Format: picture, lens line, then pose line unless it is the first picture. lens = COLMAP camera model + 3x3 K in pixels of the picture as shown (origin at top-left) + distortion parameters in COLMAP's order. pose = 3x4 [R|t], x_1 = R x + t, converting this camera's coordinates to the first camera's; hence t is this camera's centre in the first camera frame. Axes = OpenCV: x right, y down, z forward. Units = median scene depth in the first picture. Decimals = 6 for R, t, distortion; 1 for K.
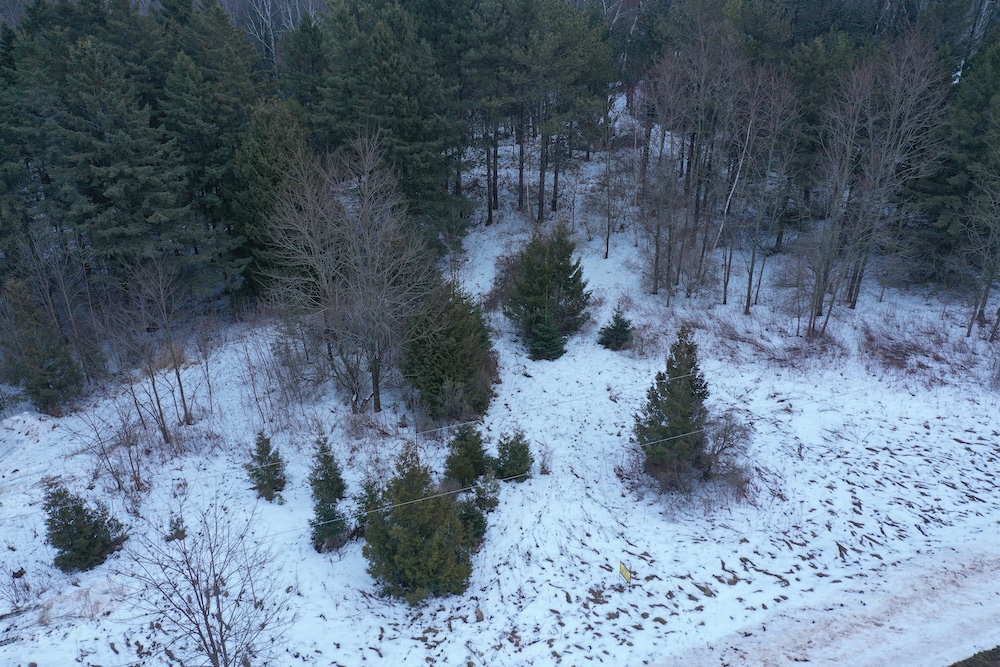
lens RADIAL K [[804.5, 0, 501.4], [0, 804.5, 331.1], [0, 0, 1]] dist [-0.001023, 0.003919]
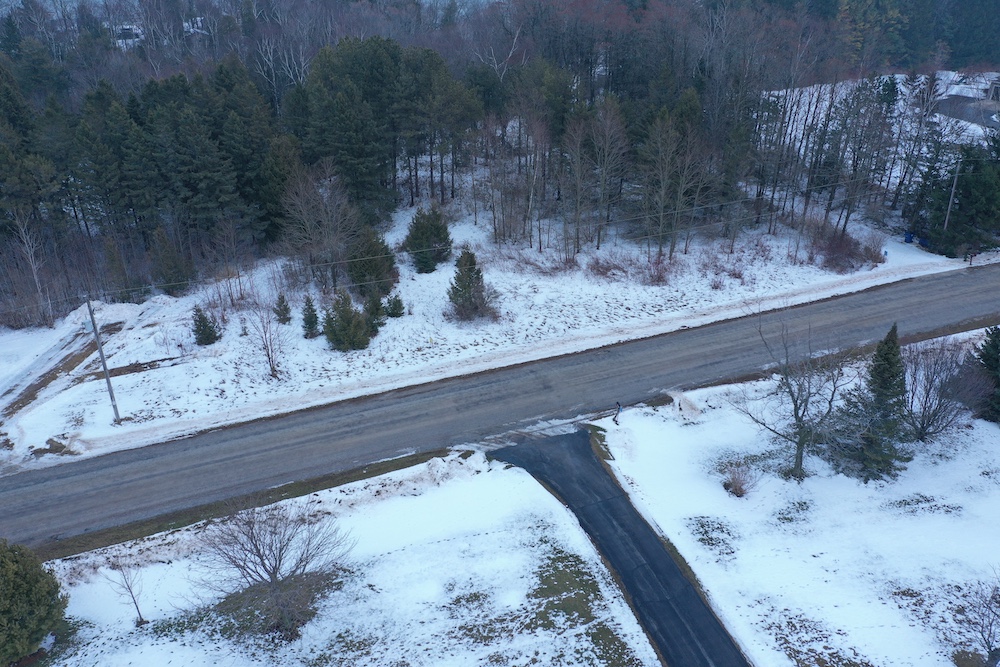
lens RADIAL K [[804.5, 0, 501.4], [0, 804.5, 331.1], [0, 0, 1]] dist [-0.001023, 0.003919]
pose [[0.999944, -0.002115, 0.010348, 0.229910], [0.002062, 0.999985, 0.005080, 0.173910], [-0.010359, -0.005058, 0.999934, -0.975882]]
